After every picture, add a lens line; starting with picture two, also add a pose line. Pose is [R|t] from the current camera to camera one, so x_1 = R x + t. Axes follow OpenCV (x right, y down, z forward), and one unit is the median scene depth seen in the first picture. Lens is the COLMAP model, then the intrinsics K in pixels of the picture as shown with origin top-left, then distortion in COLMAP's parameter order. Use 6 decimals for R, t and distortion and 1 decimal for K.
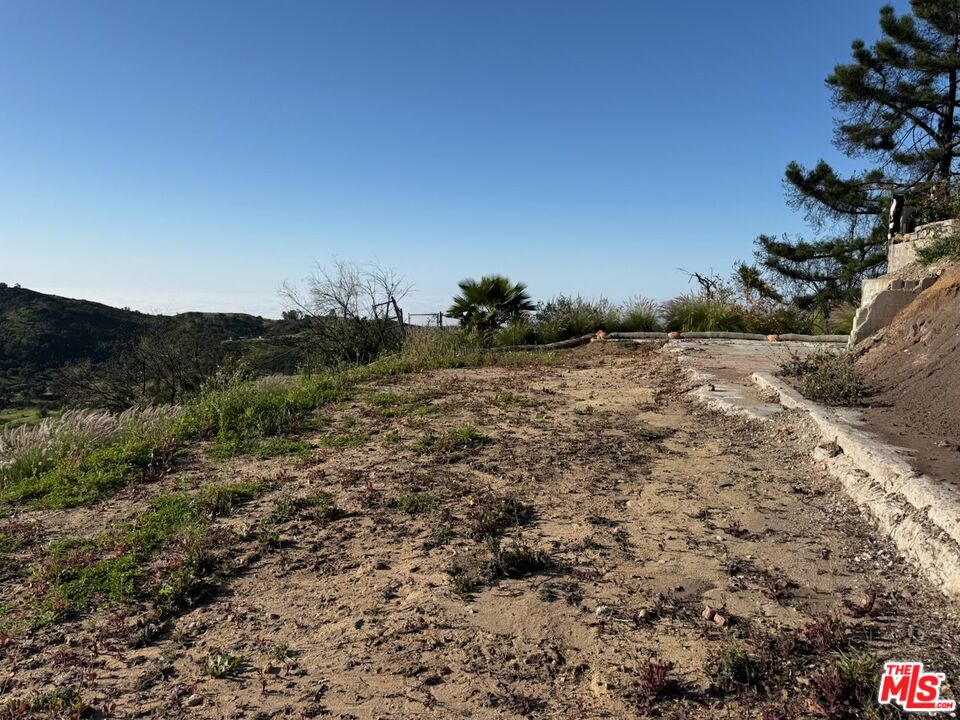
lens RADIAL K [[670.1, 0, 480.0], [0, 670.1, 360.0], [0, 0, 1]] dist [0.081798, -0.115027]
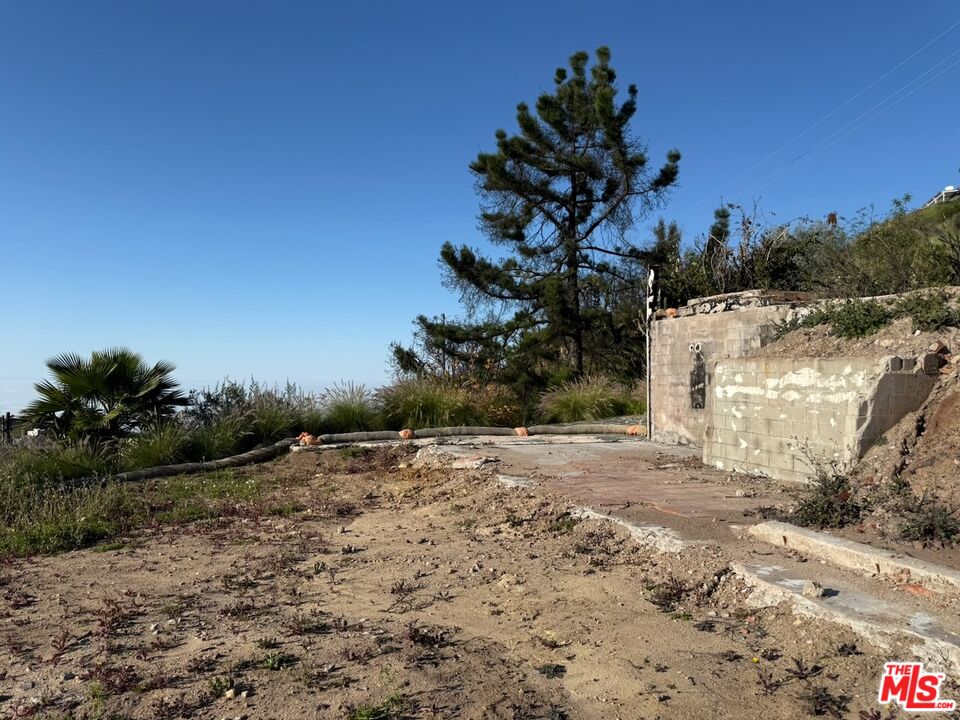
lens RADIAL K [[670.1, 0, 480.0], [0, 670.1, 360.0], [0, 0, 1]] dist [0.081798, -0.115027]
pose [[0.836383, 0.006878, 0.548102, -0.025530], [0.060472, 0.992660, -0.104735, -0.020440], [-0.544799, 0.120744, 0.829828, 0.196906]]
